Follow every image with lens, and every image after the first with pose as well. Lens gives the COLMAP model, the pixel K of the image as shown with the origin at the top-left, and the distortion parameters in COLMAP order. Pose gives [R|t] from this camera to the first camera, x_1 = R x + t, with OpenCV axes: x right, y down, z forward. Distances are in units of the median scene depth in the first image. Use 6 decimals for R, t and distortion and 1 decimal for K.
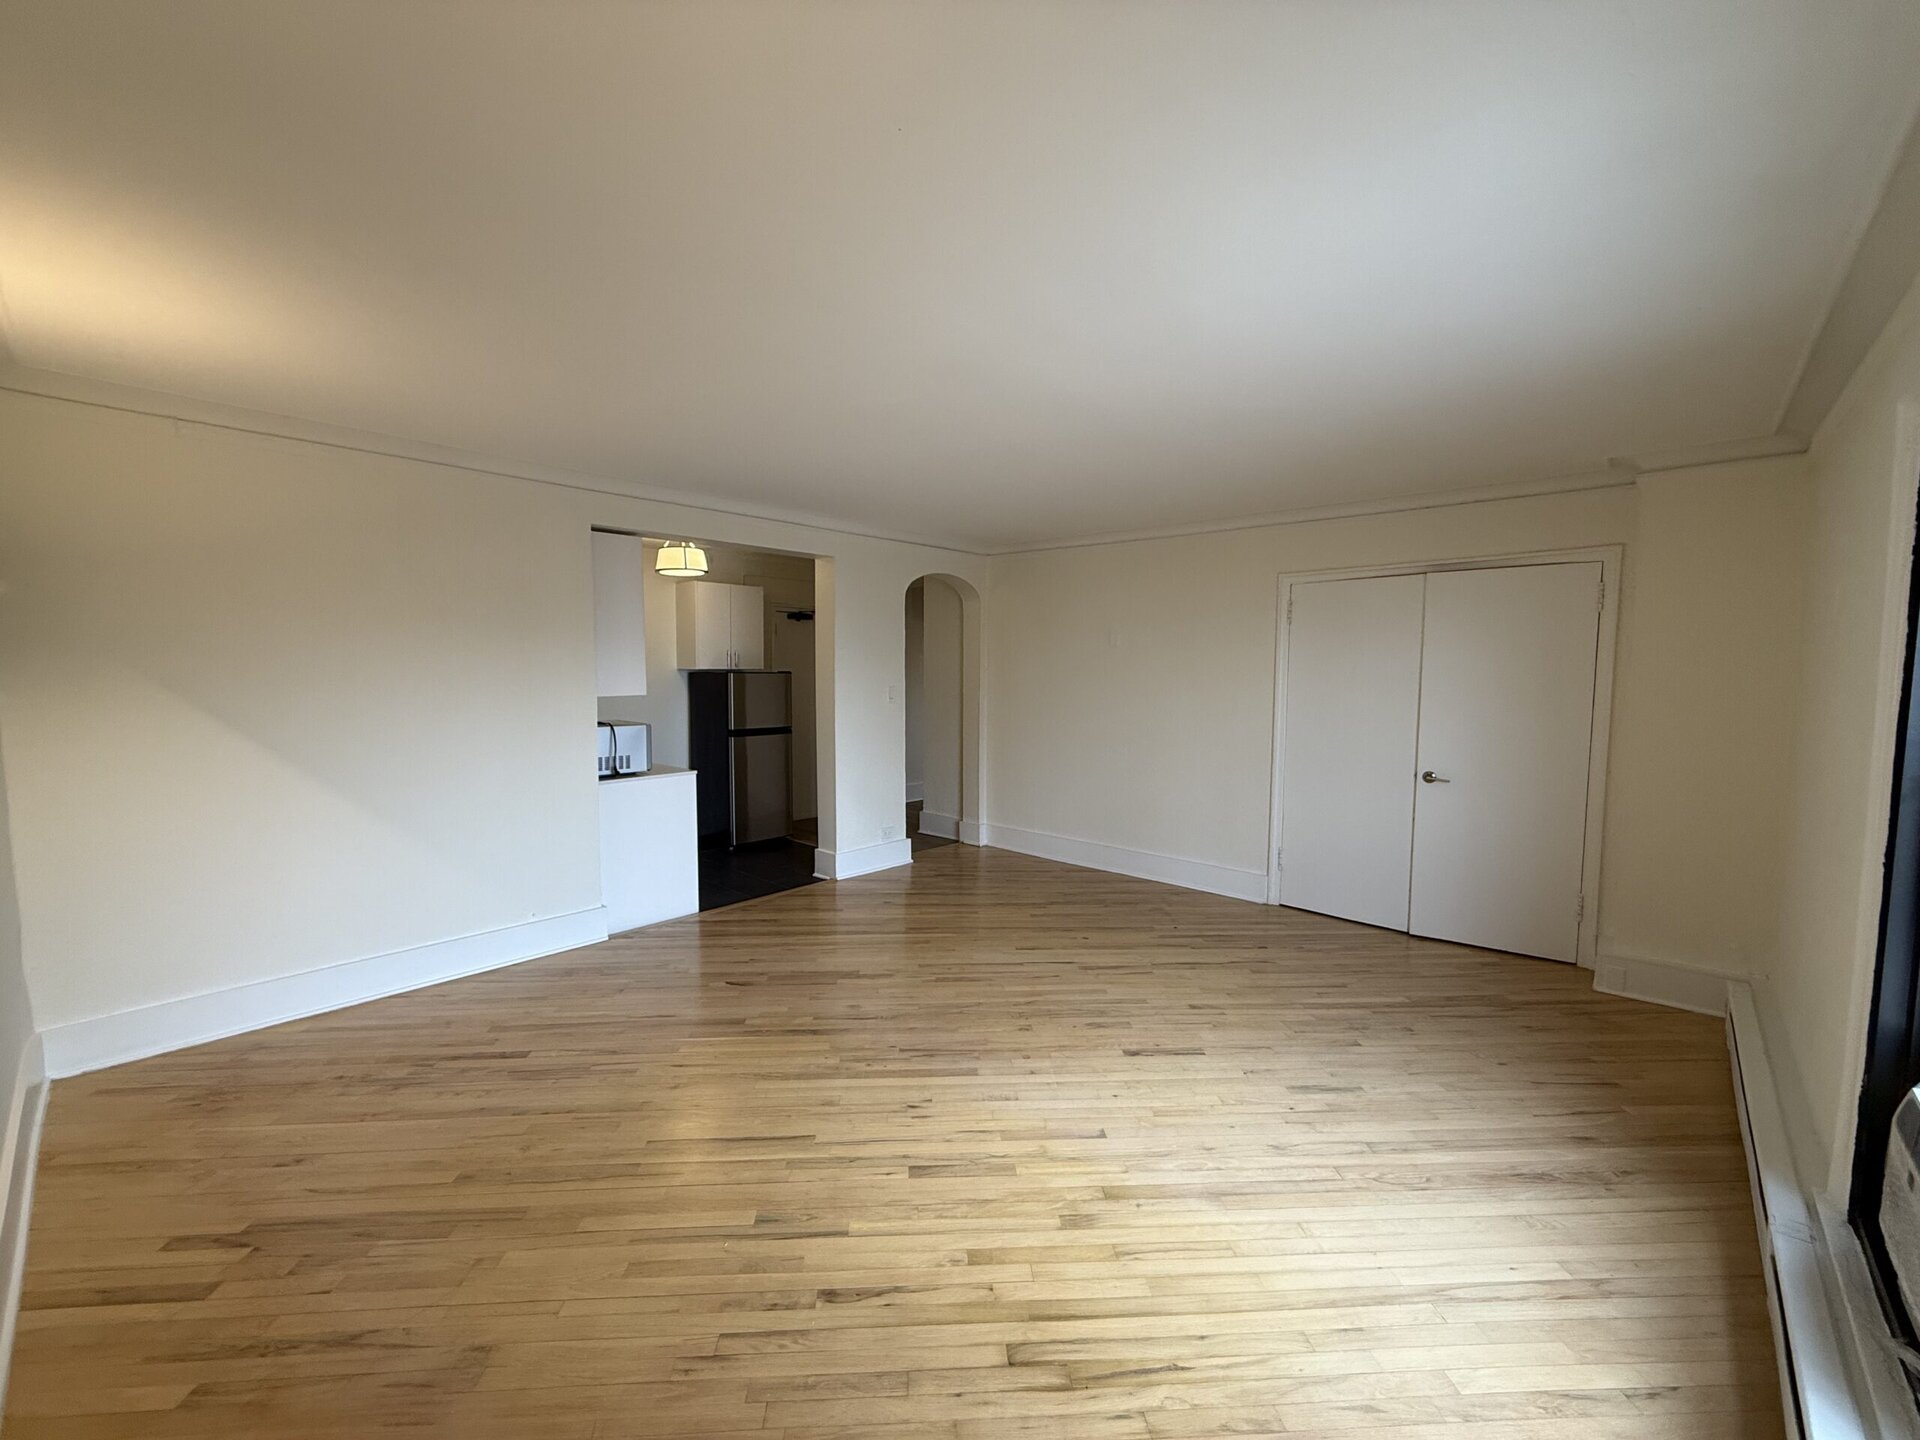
lens RADIAL K [[776.8, 0, 960.0], [0, 776.8, 720.0], [0, 0, 1]] dist [-0.000431, -0.000046]
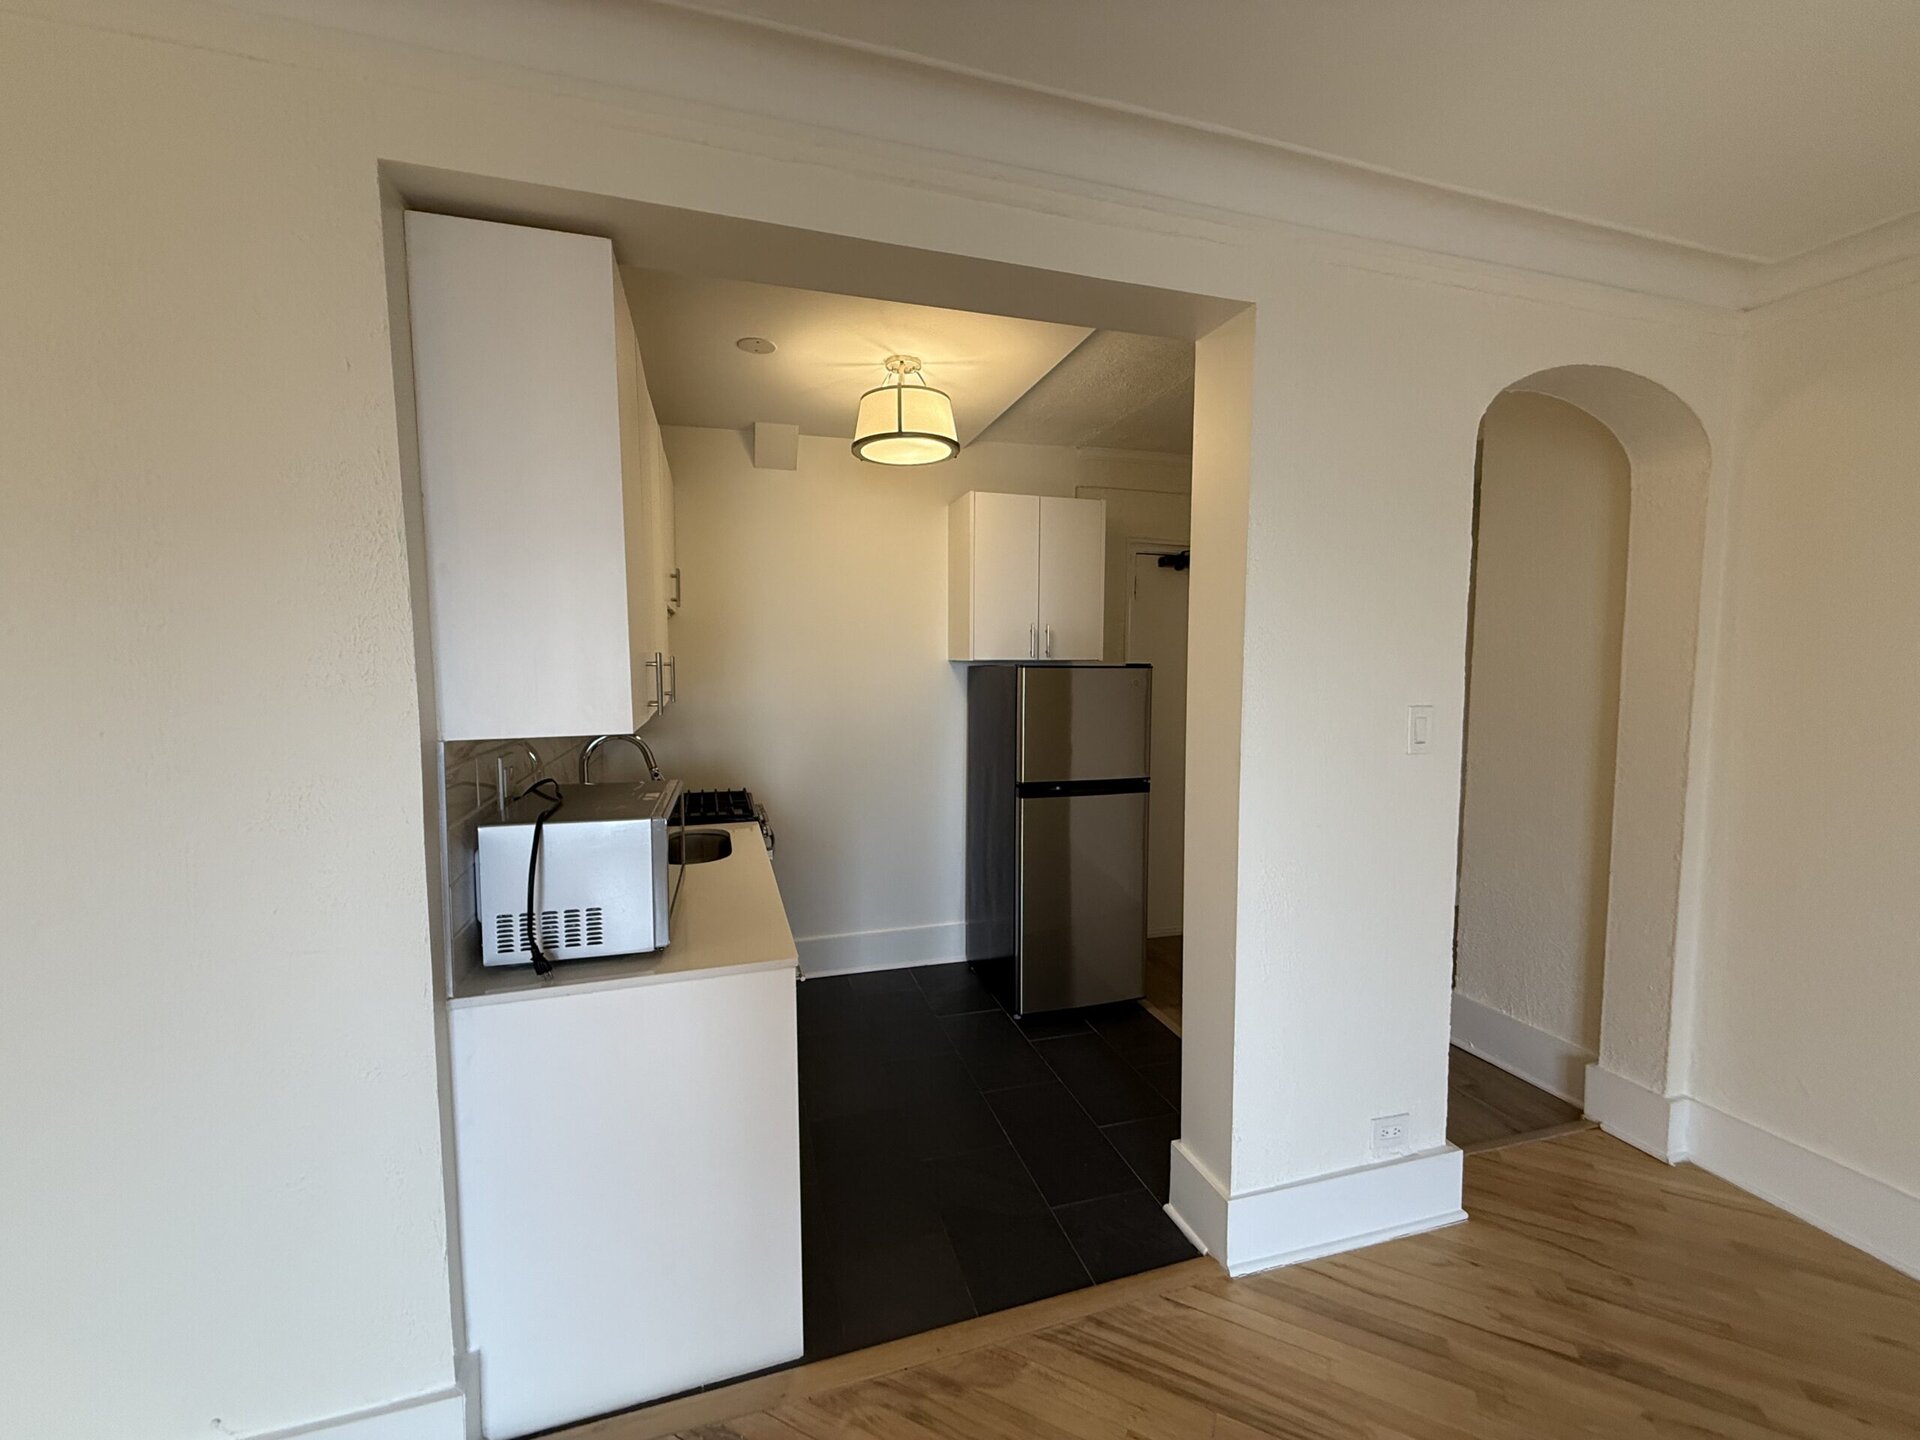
lens RADIAL K [[776.8, 0, 960.0], [0, 776.8, 720.0], [0, 0, 1]] dist [-0.000431, -0.000046]
pose [[0.866464, 0.026345, -0.498545, -0.082719], [-0.023302, 0.999652, 0.012326, -0.031945], [0.498696, 0.000938, 0.866776, 0.550657]]
